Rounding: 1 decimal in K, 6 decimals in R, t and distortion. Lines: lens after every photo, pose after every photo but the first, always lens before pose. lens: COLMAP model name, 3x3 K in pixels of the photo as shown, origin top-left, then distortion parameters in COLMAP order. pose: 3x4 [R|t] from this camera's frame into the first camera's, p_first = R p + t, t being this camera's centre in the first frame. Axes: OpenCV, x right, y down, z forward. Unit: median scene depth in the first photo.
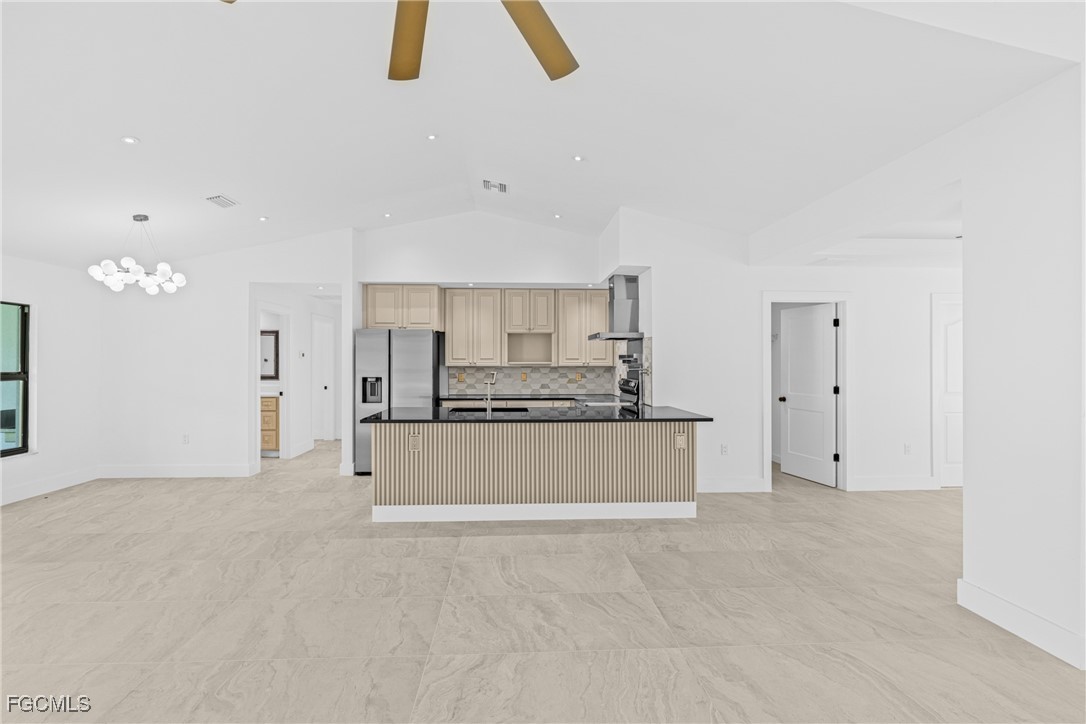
lens RADIAL K [[501.2, 0, 543.0], [0, 501.2, 362.0], [0, 0, 1]] dist [-0.001673, -0.000039]
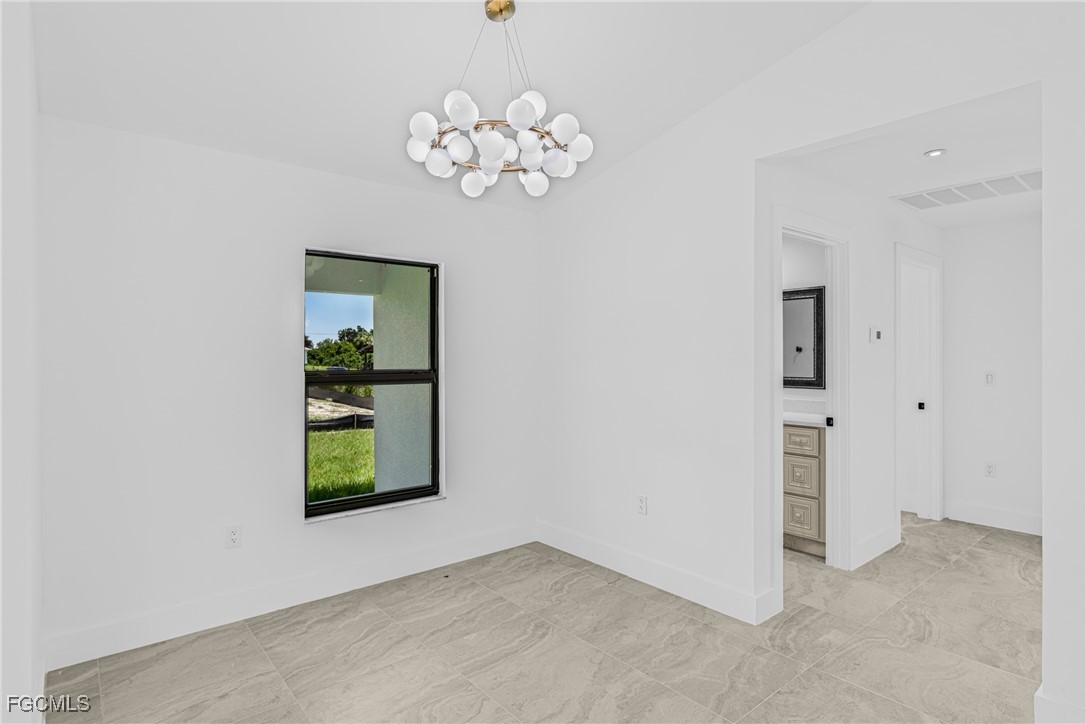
lens RADIAL K [[551.4, 0, 543.0], [0, 551.4, 362.0], [0, 0, 1]] dist [0.001127, 0.000643]
pose [[0.585198, 0.004225, -0.810880, -0.270617], [0.007298, 0.999918, 0.010477, 0.002676], [0.810858, -0.012049, 0.585119, 0.500092]]
